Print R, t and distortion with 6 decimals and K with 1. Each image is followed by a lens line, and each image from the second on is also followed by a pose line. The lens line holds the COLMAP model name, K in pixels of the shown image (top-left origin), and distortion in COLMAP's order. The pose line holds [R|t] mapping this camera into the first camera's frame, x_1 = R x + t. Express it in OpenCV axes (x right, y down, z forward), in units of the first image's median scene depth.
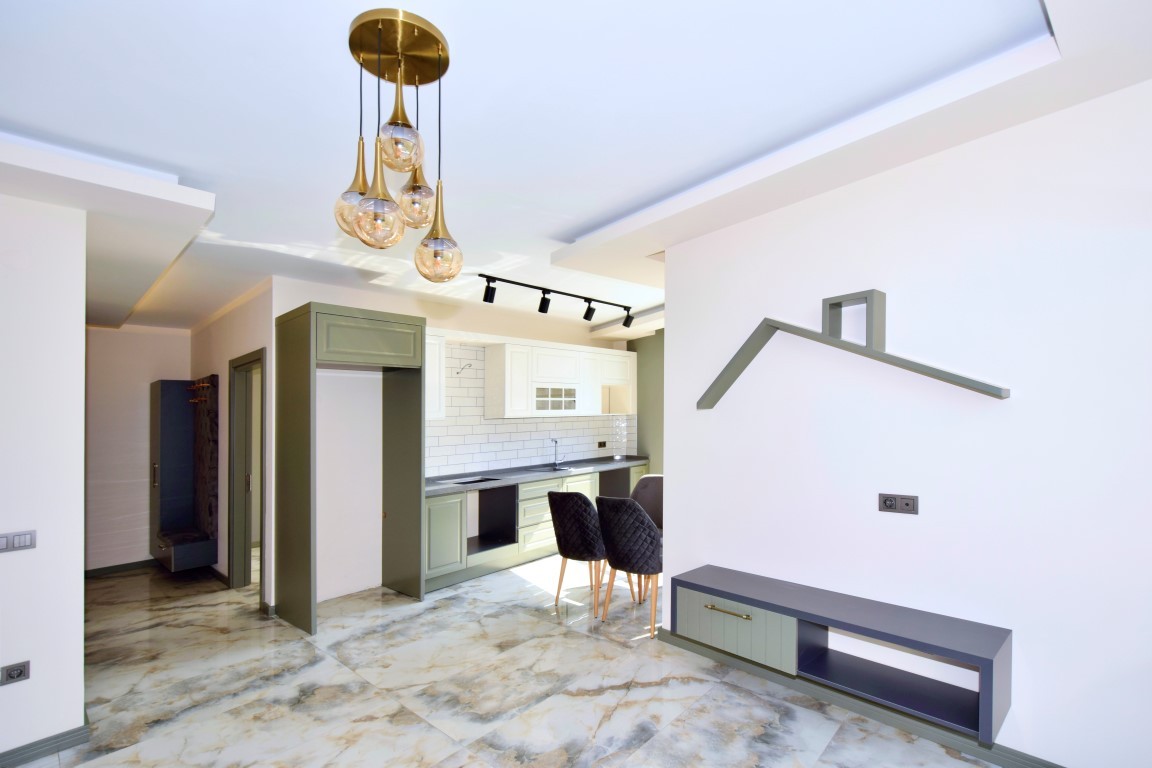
lens RADIAL K [[511.3, 0, 576.0], [0, 511.3, 384.0], [0, 0, 1]] dist [-0.006359, -0.000087]
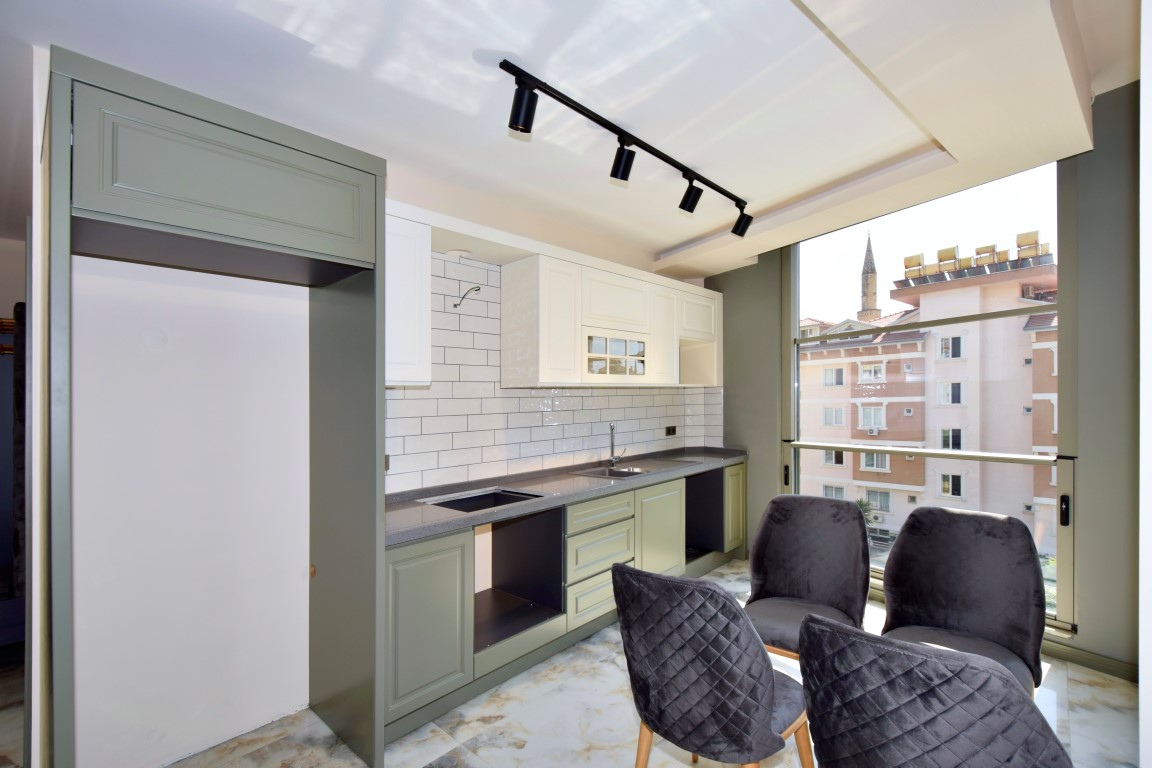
lens RADIAL K [[512.3, 0, 558.9], [0, 512.3, 393.2], [0, 0, 1]] dist [0.002887, 0.000177]
pose [[0.999526, 0.008681, -0.029542, -0.105794], [-0.006924, 0.998230, 0.059060, 0.043391], [0.030002, -0.058827, 0.997817, 0.460836]]
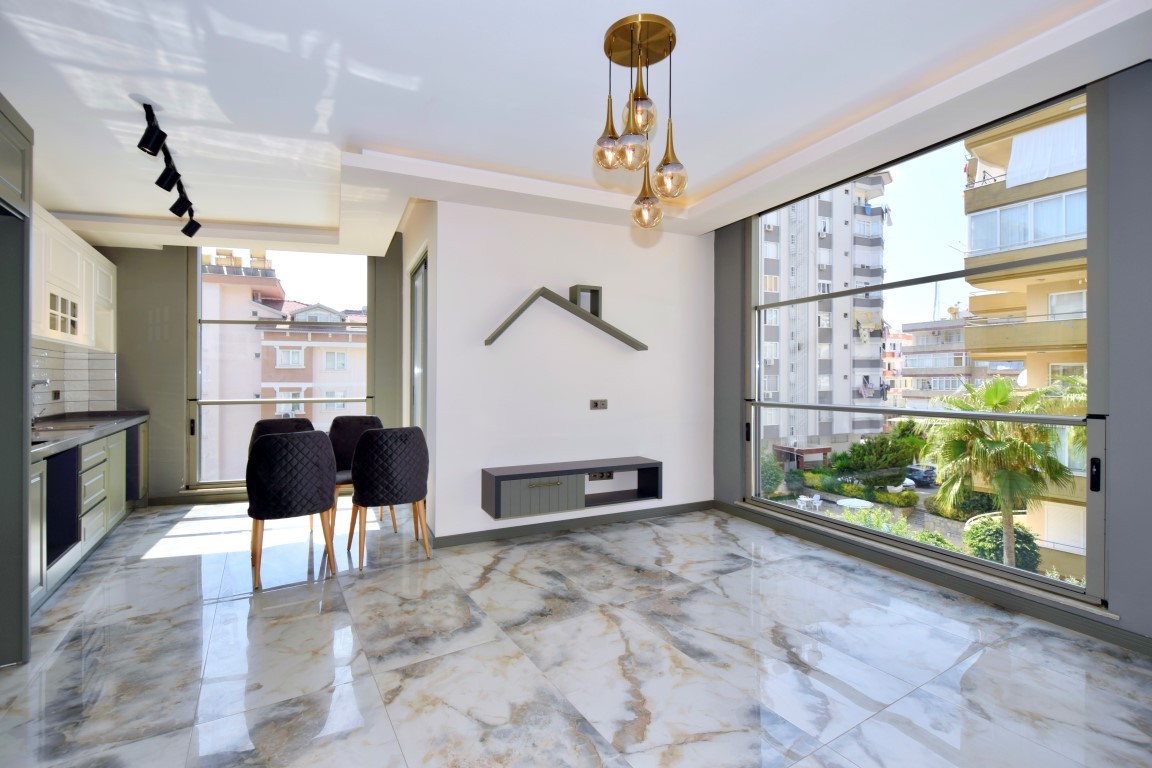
lens RADIAL K [[515.8, 0, 587.6], [0, 515.8, 379.4], [0, 0, 1]] dist [-0.020181, 0.000121]
pose [[0.262644, 0.031033, 0.964394, -0.538155], [-0.073082, 0.997251, -0.012187, 0.079479], [-0.962121, -0.067279, 0.264190, 0.262337]]
